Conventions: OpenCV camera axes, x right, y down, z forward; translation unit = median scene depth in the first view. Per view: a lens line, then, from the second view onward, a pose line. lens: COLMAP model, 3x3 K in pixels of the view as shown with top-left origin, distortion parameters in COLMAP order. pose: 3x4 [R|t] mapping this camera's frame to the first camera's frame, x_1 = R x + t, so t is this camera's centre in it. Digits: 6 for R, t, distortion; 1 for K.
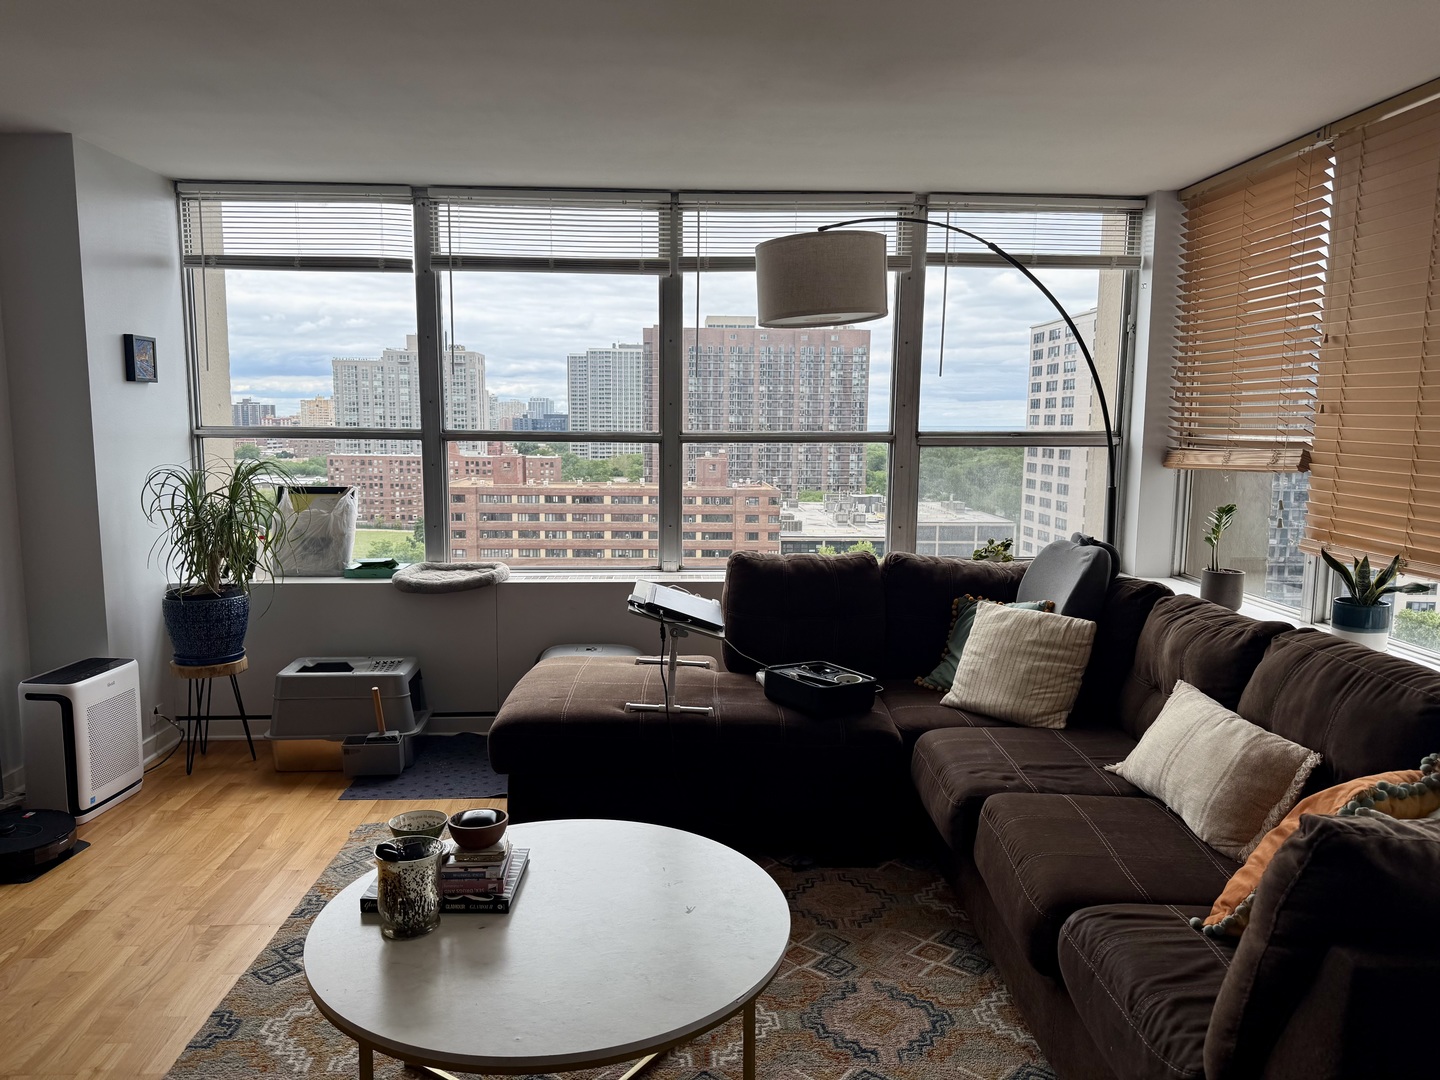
lens RADIAL K [[1029.9, 0, 720.0], [0, 1029.9, 540.0], [0, 0, 1]] dist [0.071402, -0.074491]
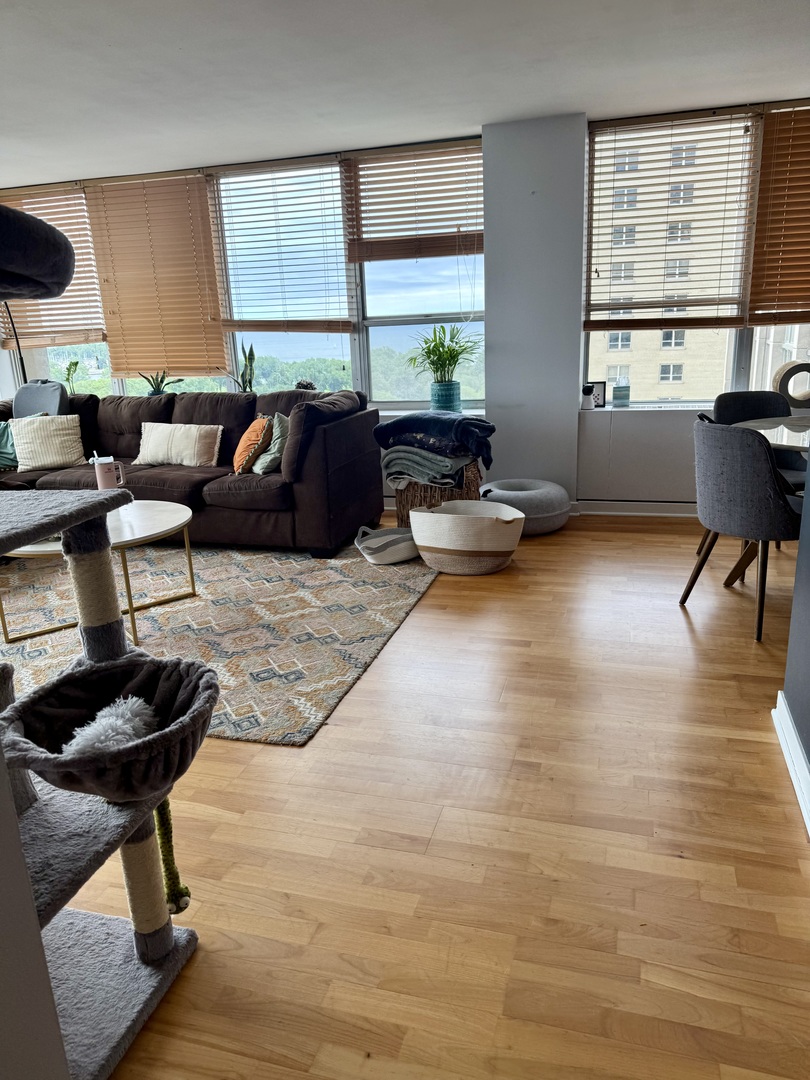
lens RADIAL K [[766.7, 0, 407.9], [0, 766.7, 568.9], [0, 0, 1]] dist [0.120814, -0.230131]
pose [[0.328748, -0.305501, 0.893641, -0.973301], [0.154706, 0.950873, 0.268155, 0.056773], [-0.931660, 0.050096, 0.359860, -0.207556]]
